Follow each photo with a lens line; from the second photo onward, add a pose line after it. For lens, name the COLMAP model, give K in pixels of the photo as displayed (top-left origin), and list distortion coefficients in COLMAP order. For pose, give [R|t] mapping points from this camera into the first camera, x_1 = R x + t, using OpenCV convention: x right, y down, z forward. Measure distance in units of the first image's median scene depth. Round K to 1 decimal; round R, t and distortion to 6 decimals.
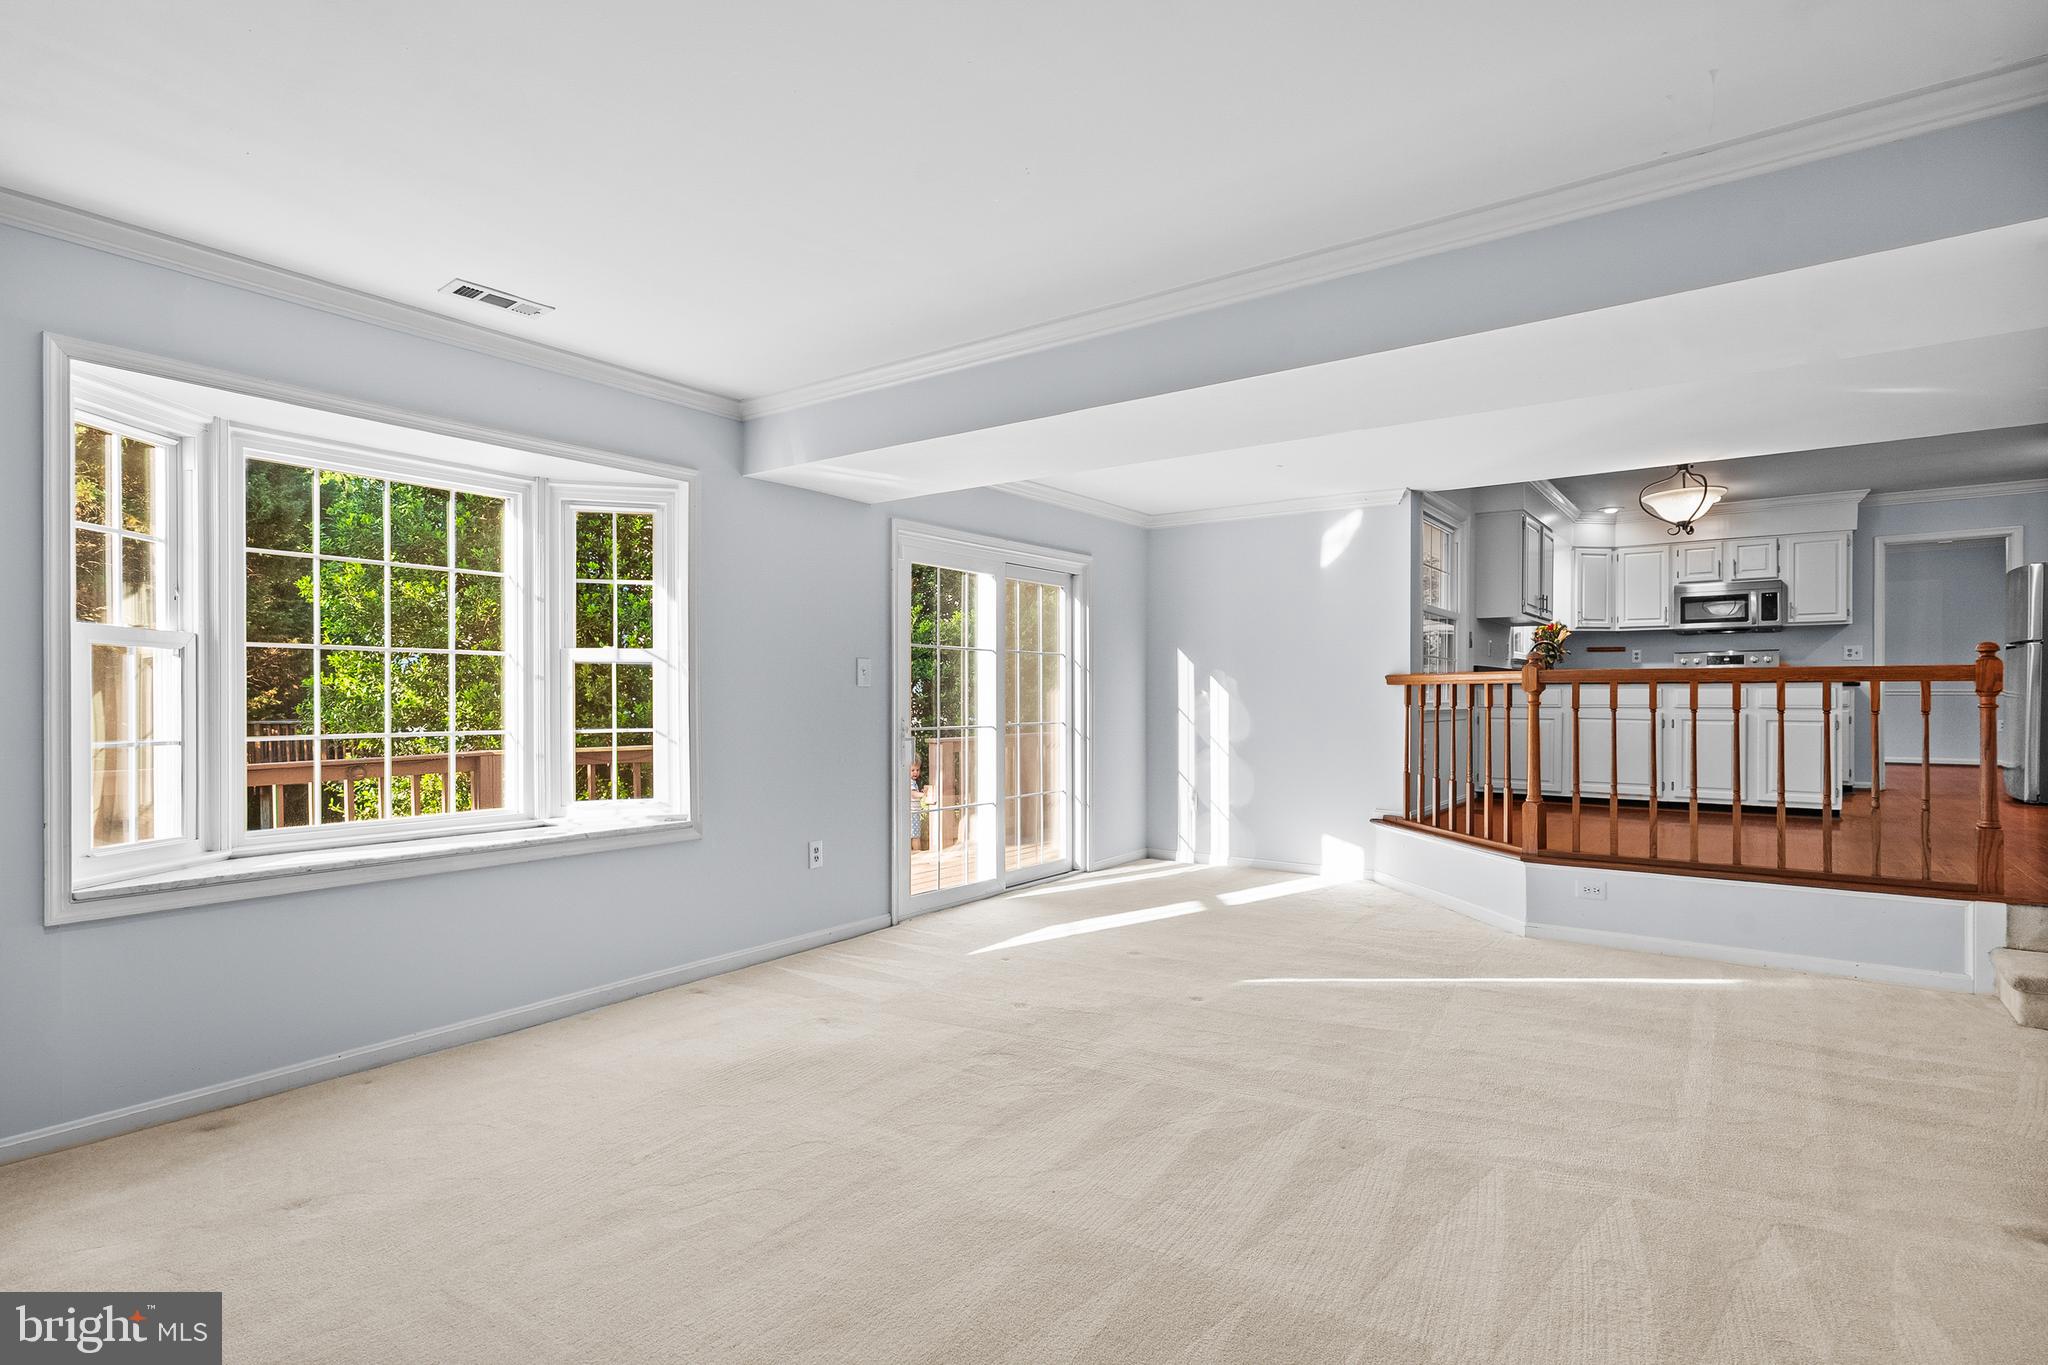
lens RADIAL K [[1012.4, 0, 1034.0], [0, 1012.4, 694.7], [0, 0, 1]] dist [0.010108, -0.003620]
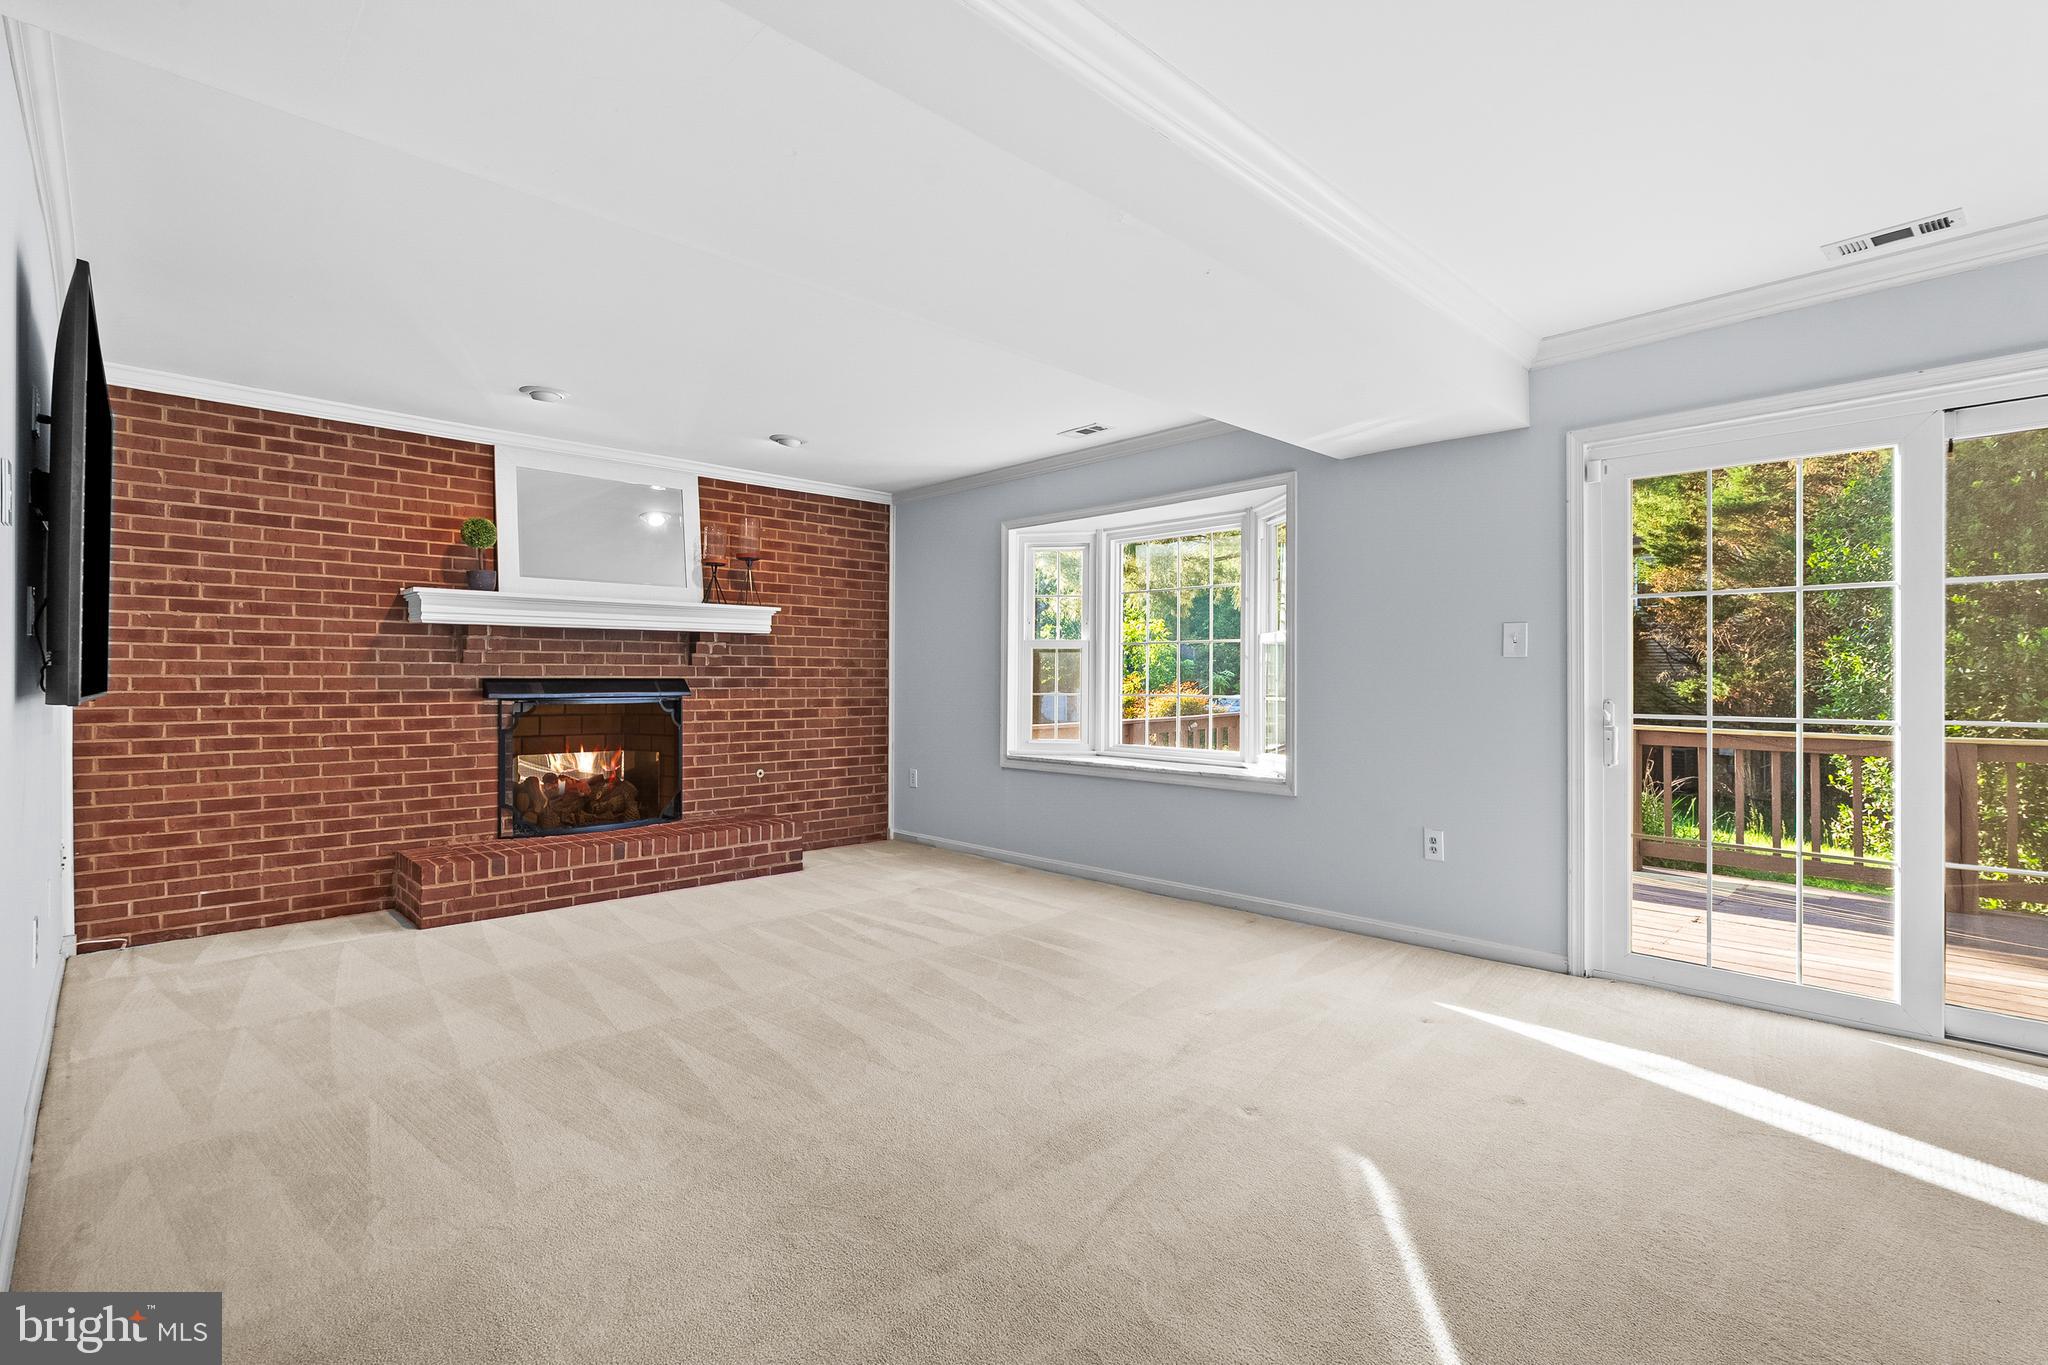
lens RADIAL K [[943.4, 0, 1027.5], [0, 943.4, 674.0], [0, 0, 1]] dist [0.000499, 0.002632]
pose [[-0.156552, -0.004499, -0.987659, 0.369579], [0.000911, 0.999989, -0.004699, 0.004576], [0.987669, -0.001635, -0.156546, 0.423683]]
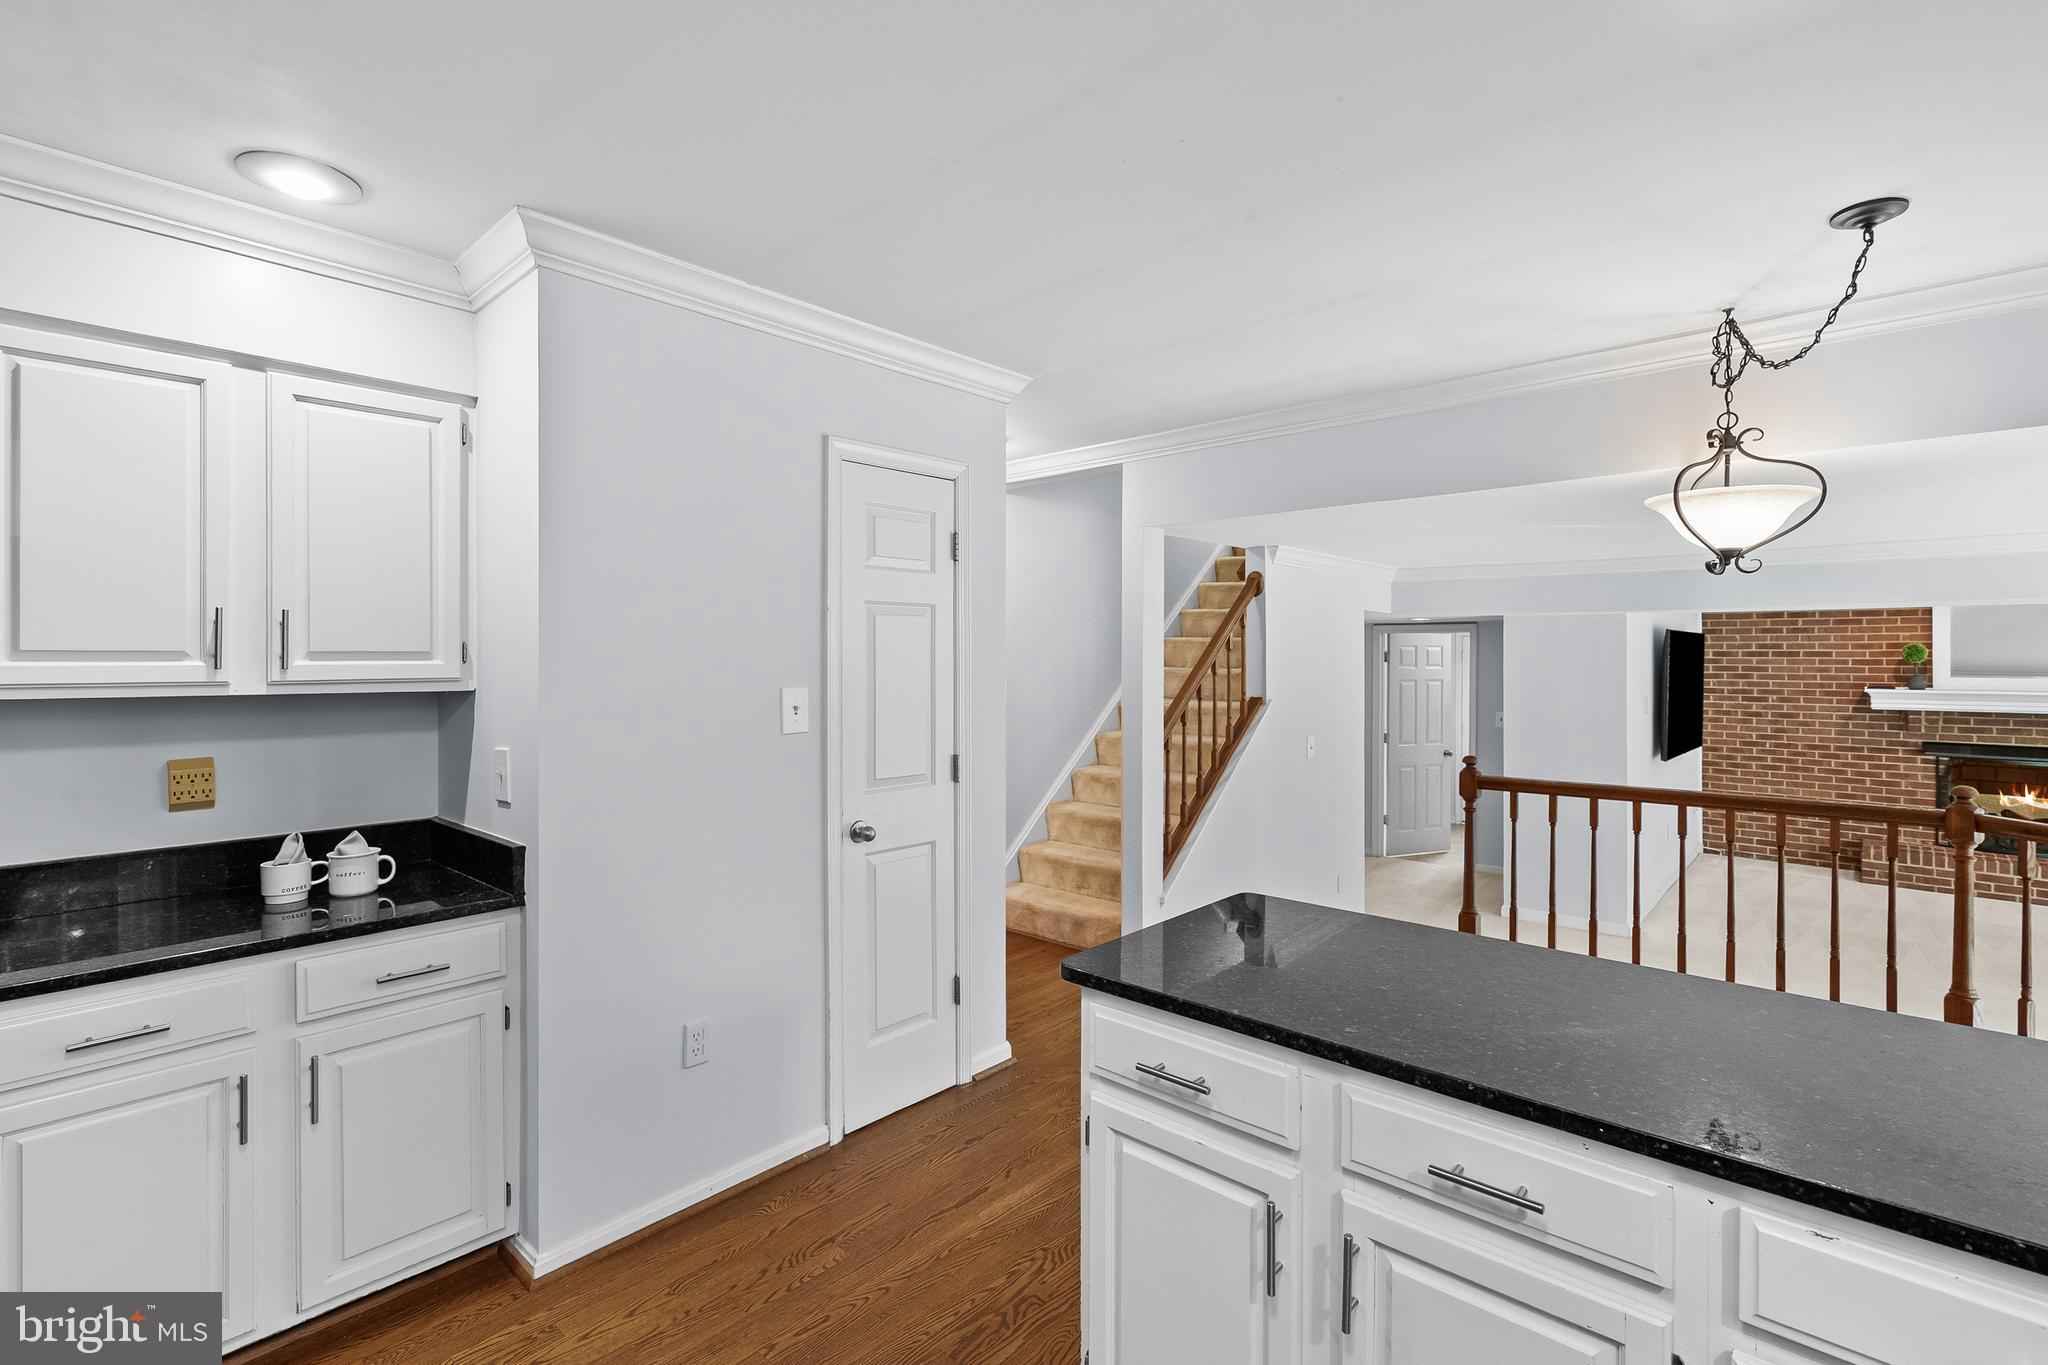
lens RADIAL K [[943.4, 0, 1035.0], [0, 943.4, 664.0], [0, 0, 1]] dist [0.000499, 0.002632]
pose [[-0.994843, -0.000391, 0.101429, 0.608885], [0.000401, 0.999970, 0.007789, -0.076910], [-0.101429, 0.007790, -0.994812, 0.989912]]
